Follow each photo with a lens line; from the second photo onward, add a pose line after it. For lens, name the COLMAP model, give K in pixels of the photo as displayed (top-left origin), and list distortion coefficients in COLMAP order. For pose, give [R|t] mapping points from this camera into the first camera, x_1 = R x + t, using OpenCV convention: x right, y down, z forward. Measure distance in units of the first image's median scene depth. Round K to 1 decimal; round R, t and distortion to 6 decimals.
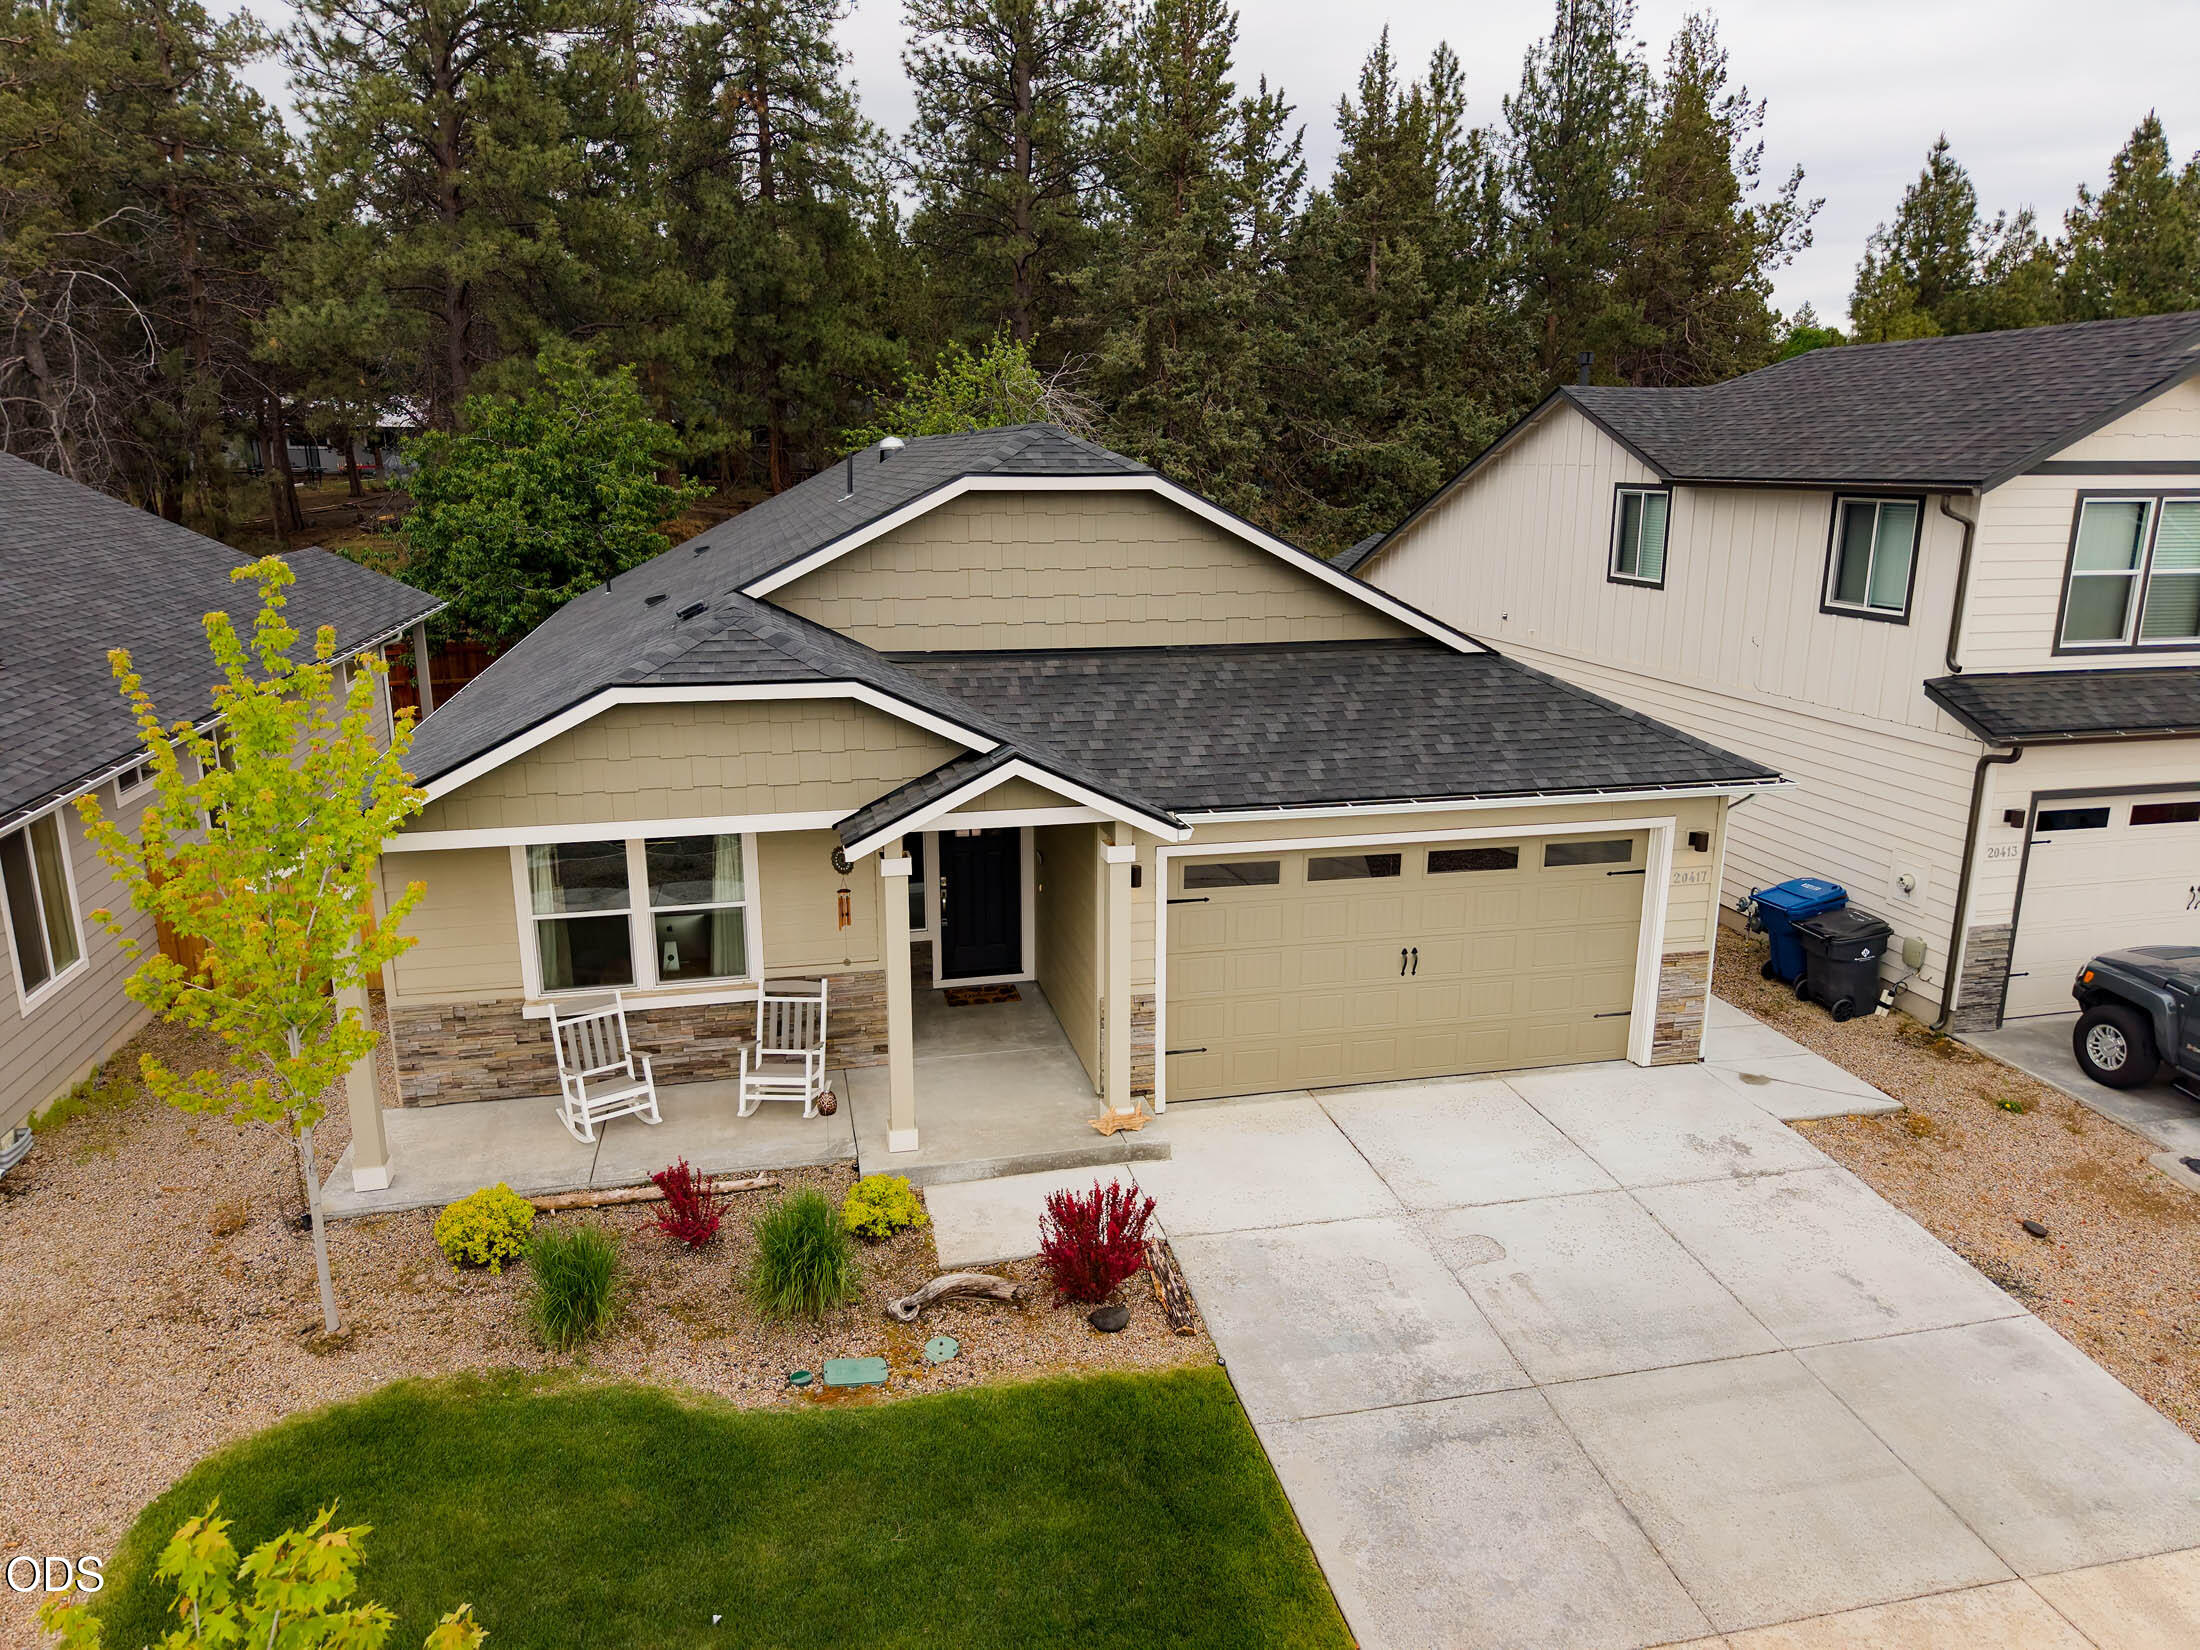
lens RADIAL K [[1516.0, 0, 1100.8], [0, 1516.0, 834.9], [0, 0, 1]] dist [-0.012774, -0.002446]
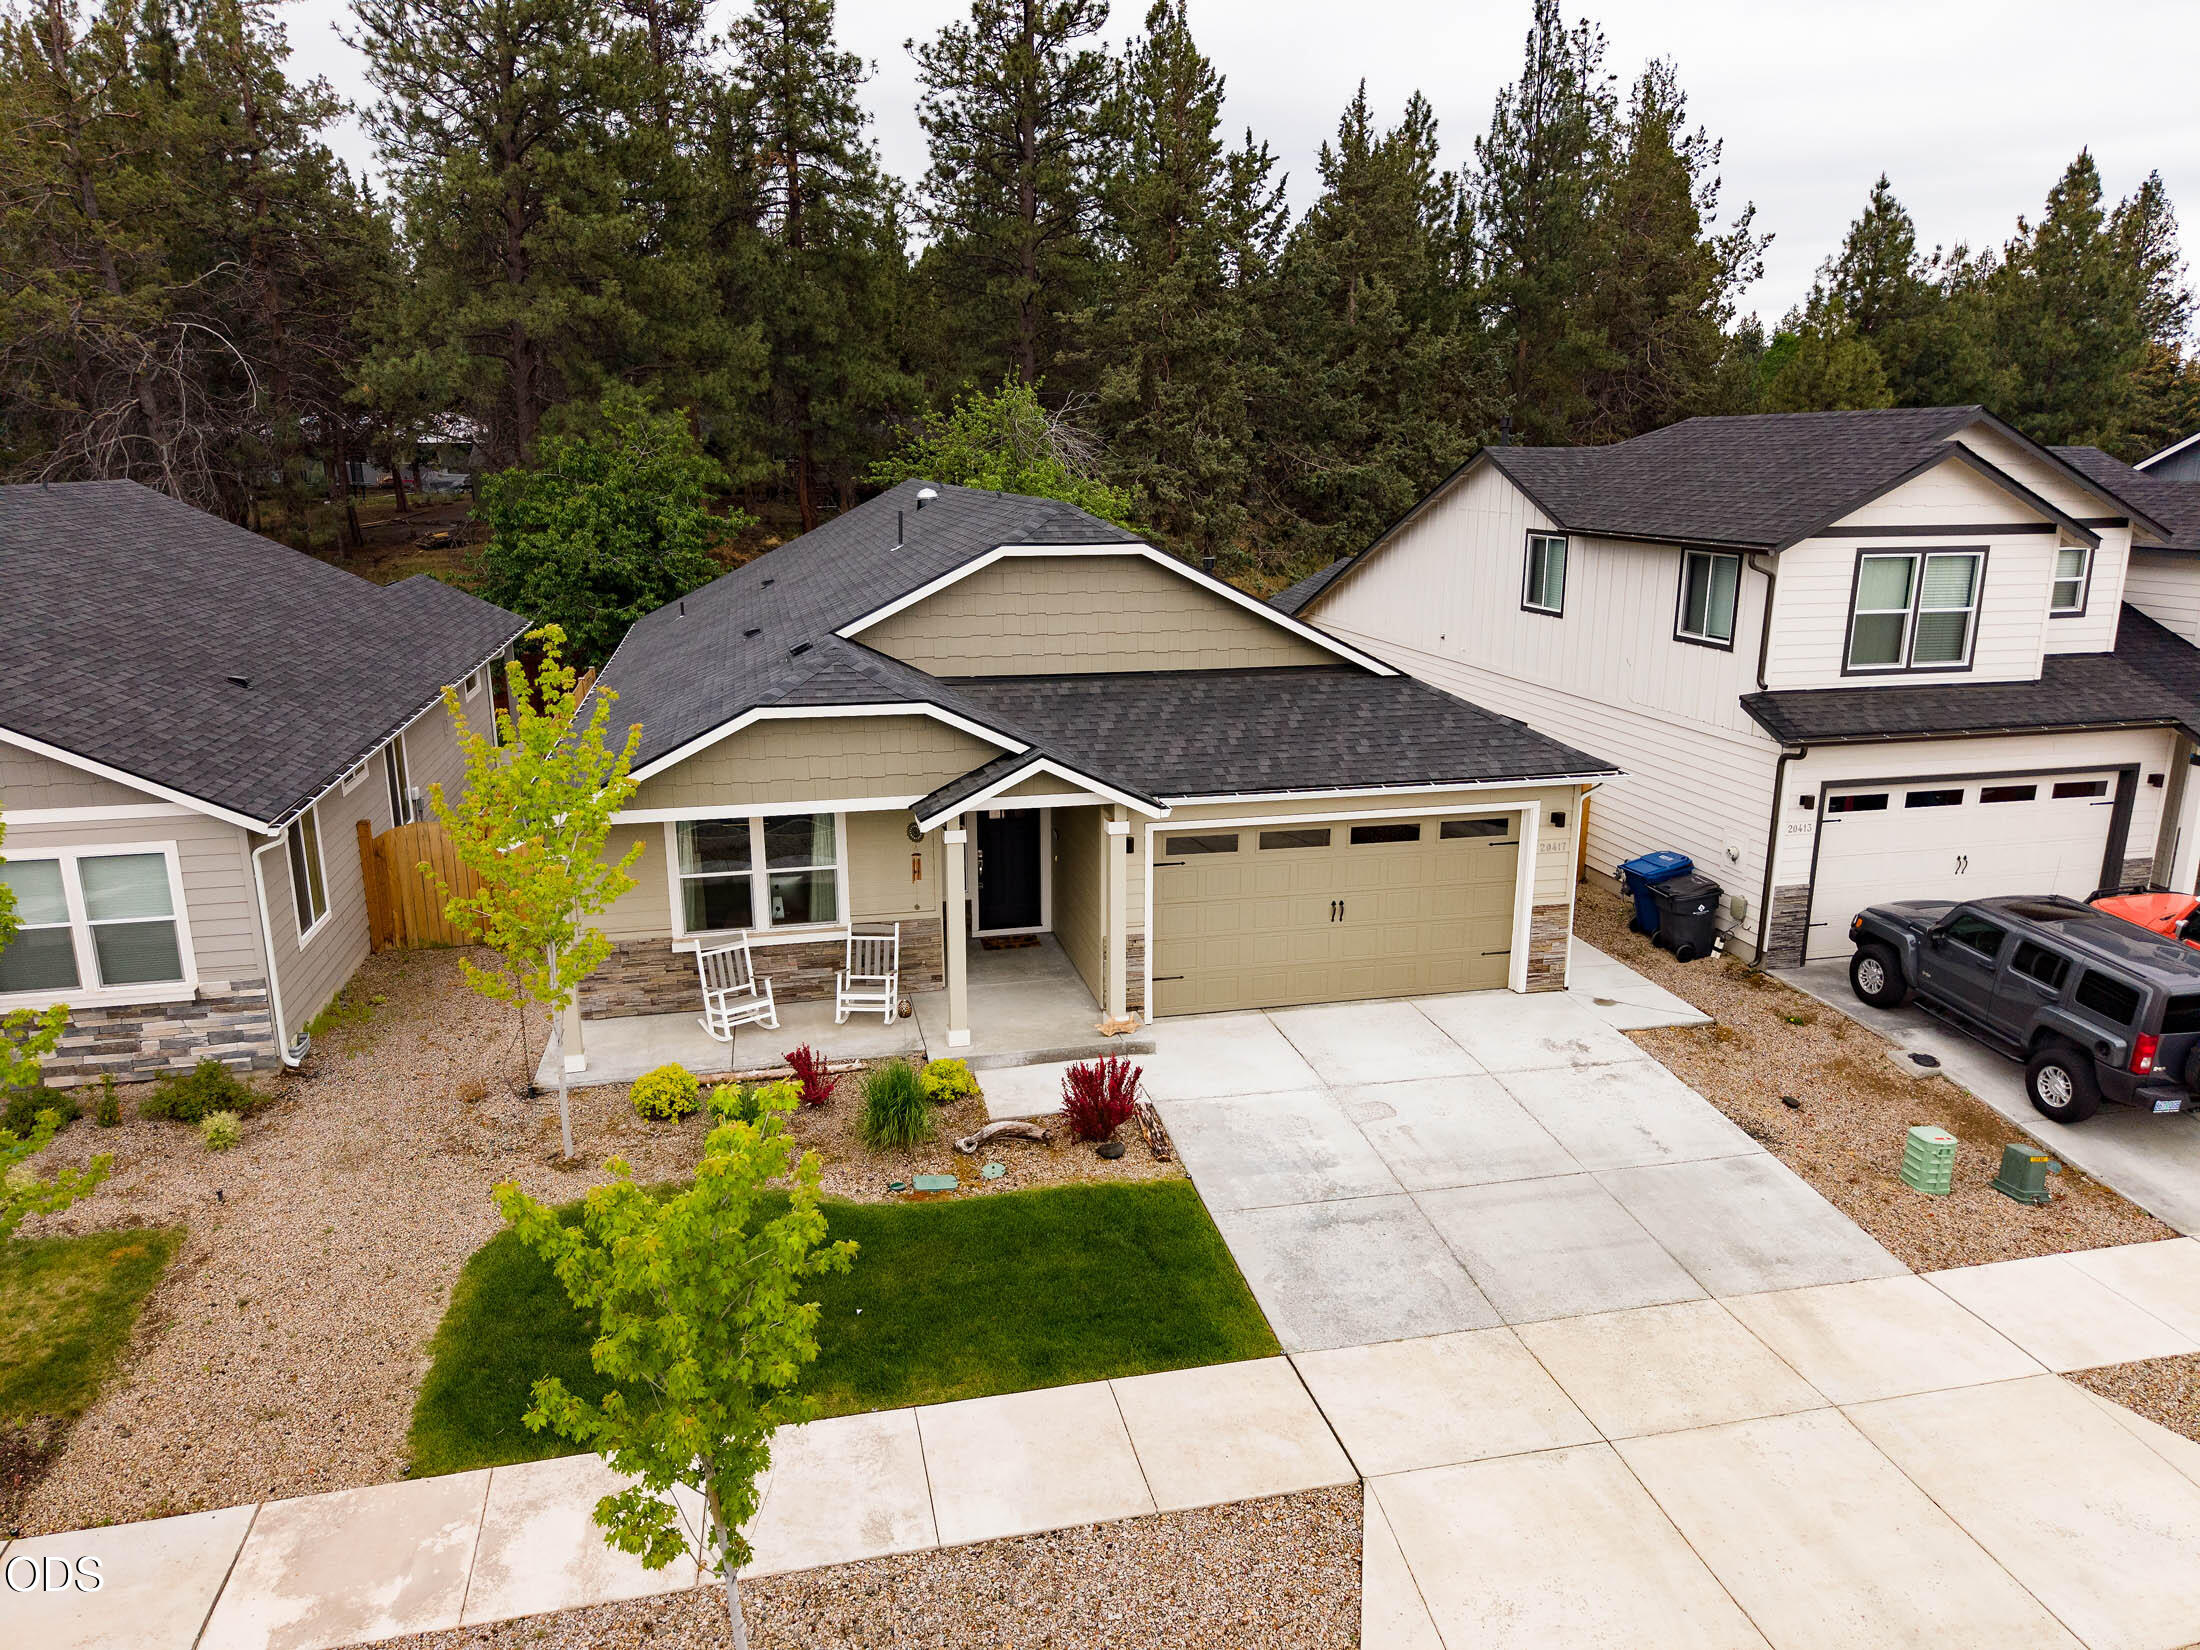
lens RADIAL K [[1516.0, 0, 1098.9], [0, 1516.0, 822.7], [0, 0, 1]] dist [-0.012774, -0.002446]
pose [[0.999999, -0.001471, -0.000448, -0.003212], [0.001468, 0.999979, -0.006240, 0.013893], [0.000458, 0.006240, 0.999980, -0.300621]]
